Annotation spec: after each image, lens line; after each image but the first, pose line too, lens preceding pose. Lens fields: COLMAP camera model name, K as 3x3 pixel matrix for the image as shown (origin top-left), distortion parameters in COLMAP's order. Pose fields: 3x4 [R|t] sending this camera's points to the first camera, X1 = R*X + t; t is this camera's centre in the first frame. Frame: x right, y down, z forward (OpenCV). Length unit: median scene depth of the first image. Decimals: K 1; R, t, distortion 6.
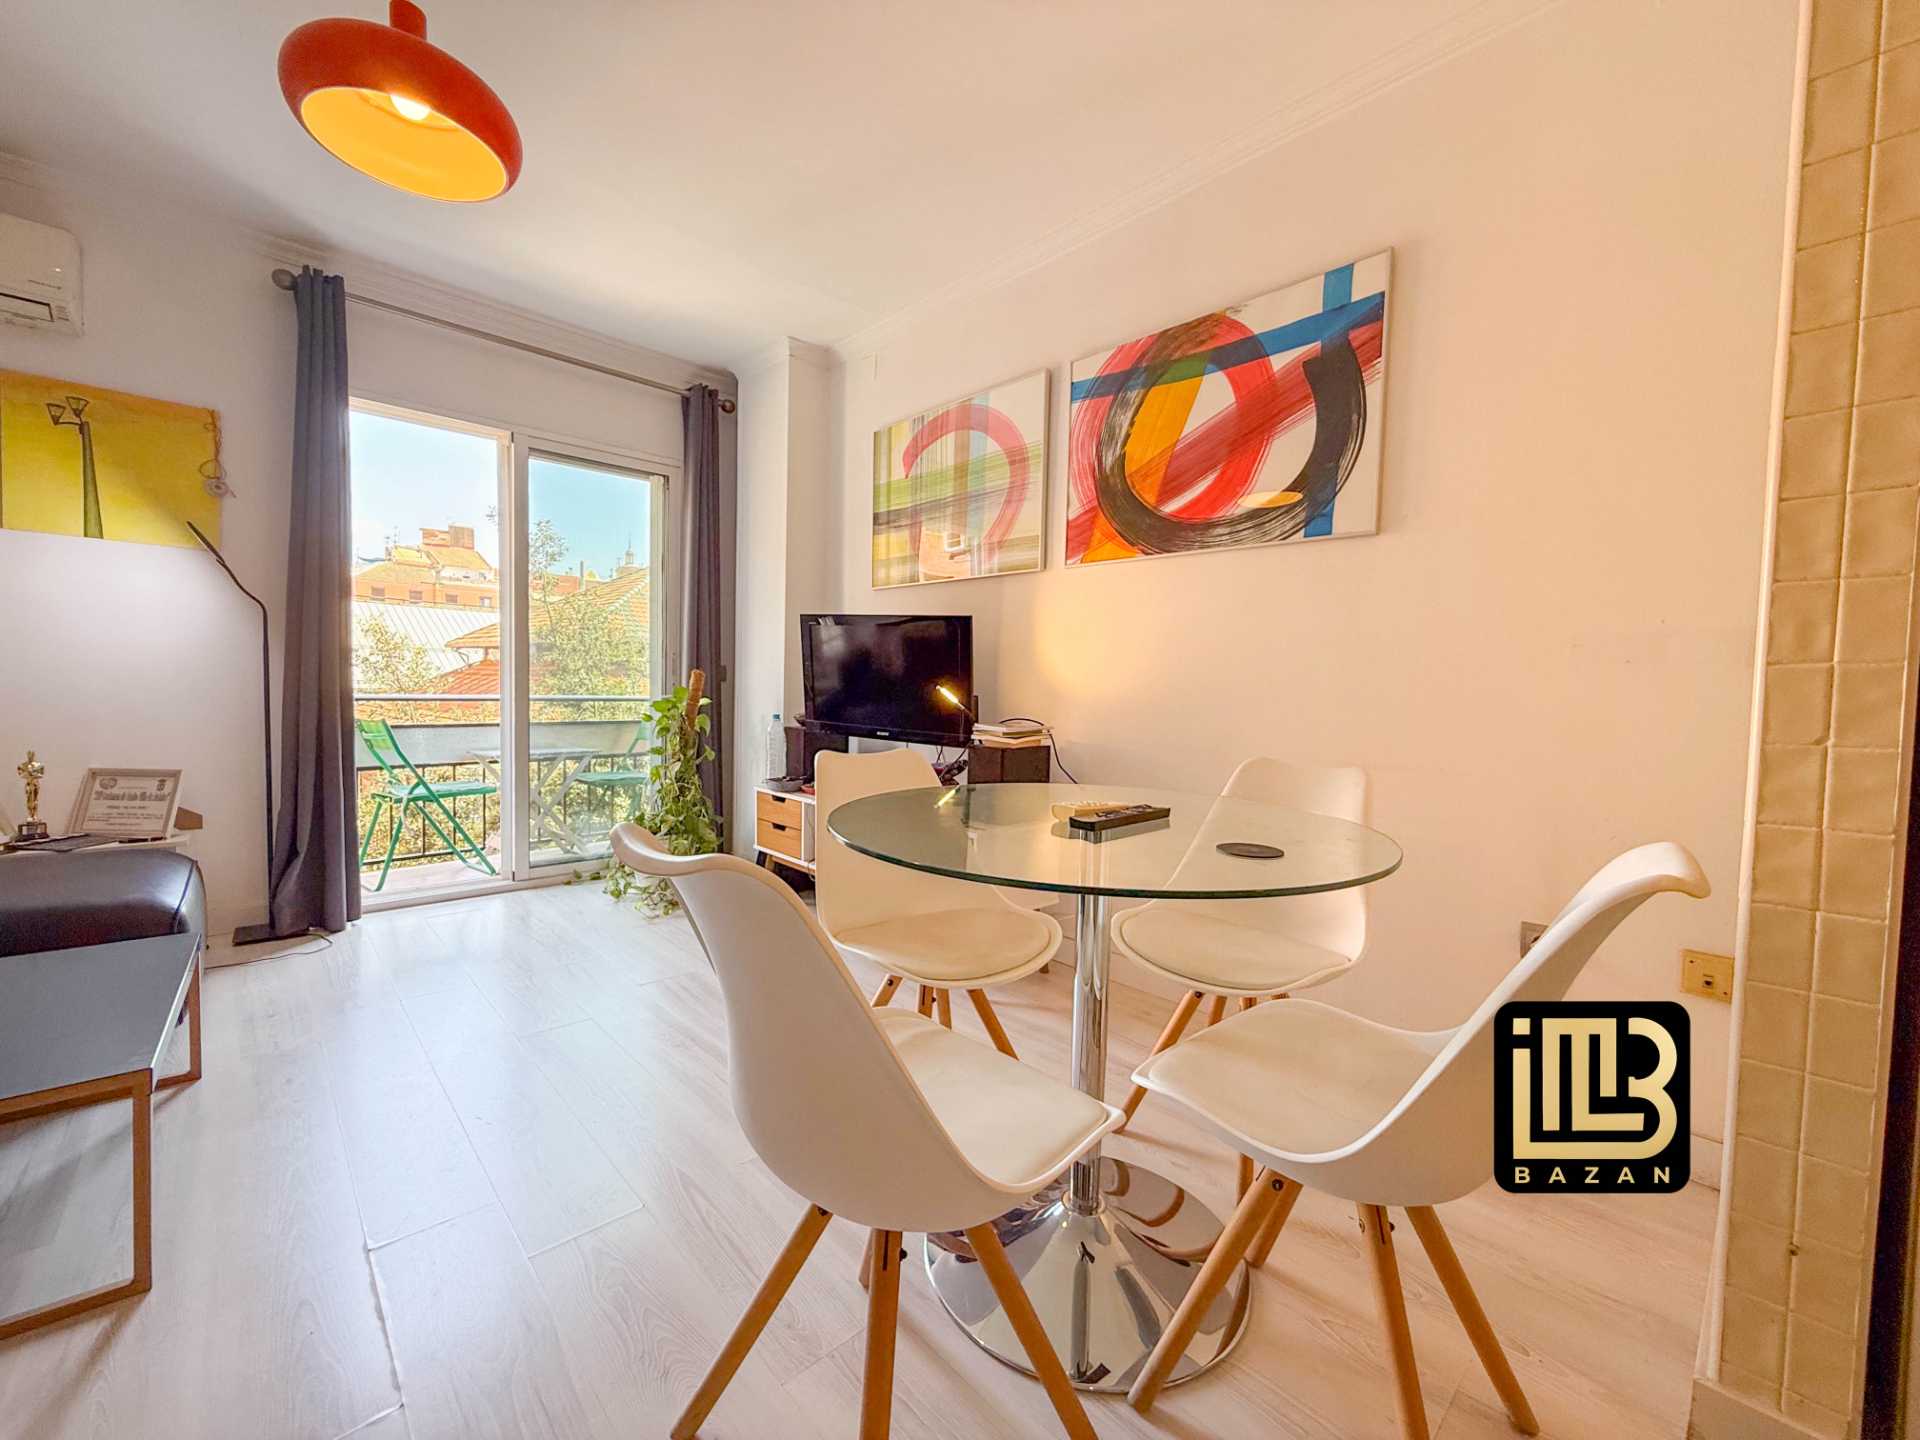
lens RADIAL K [[765.3, 0, 956.7], [0, 765.3, 721.1], [0, 0, 1]] dist [-0.000453, 0.000048]
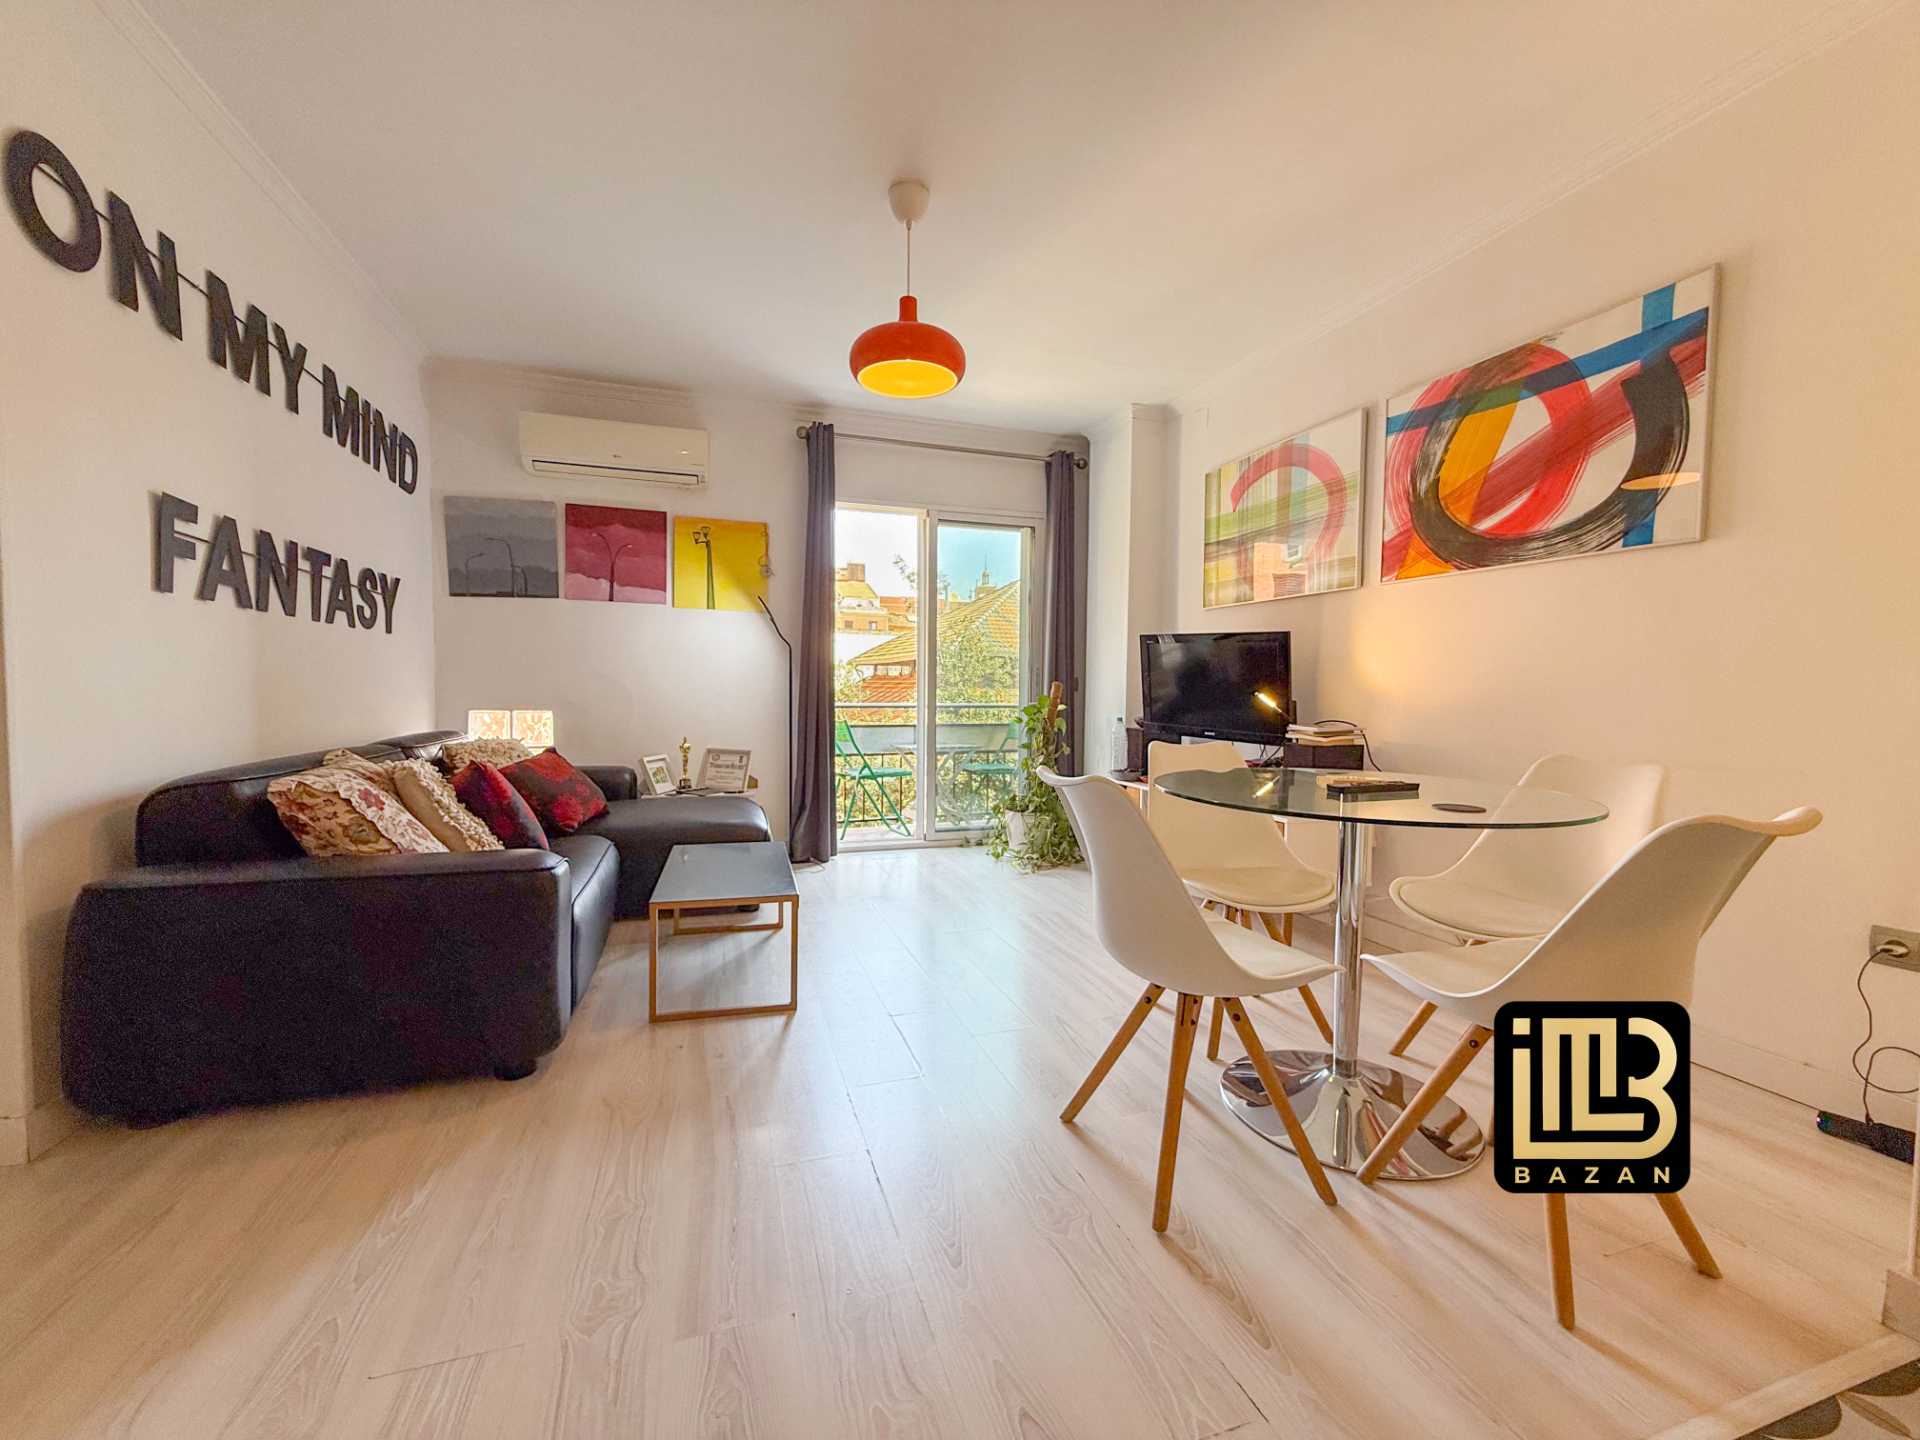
lens RADIAL K [[765.3, 0, 956.7], [0, 765.3, 721.1], [0, 0, 1]] dist [-0.000453, 0.000048]
pose [[0.905216, 0.004182, -0.424931, 0.056336], [-0.008563, 0.999928, -0.008400, 0.011419], [0.424865, 0.011242, 0.905187, -0.254897]]
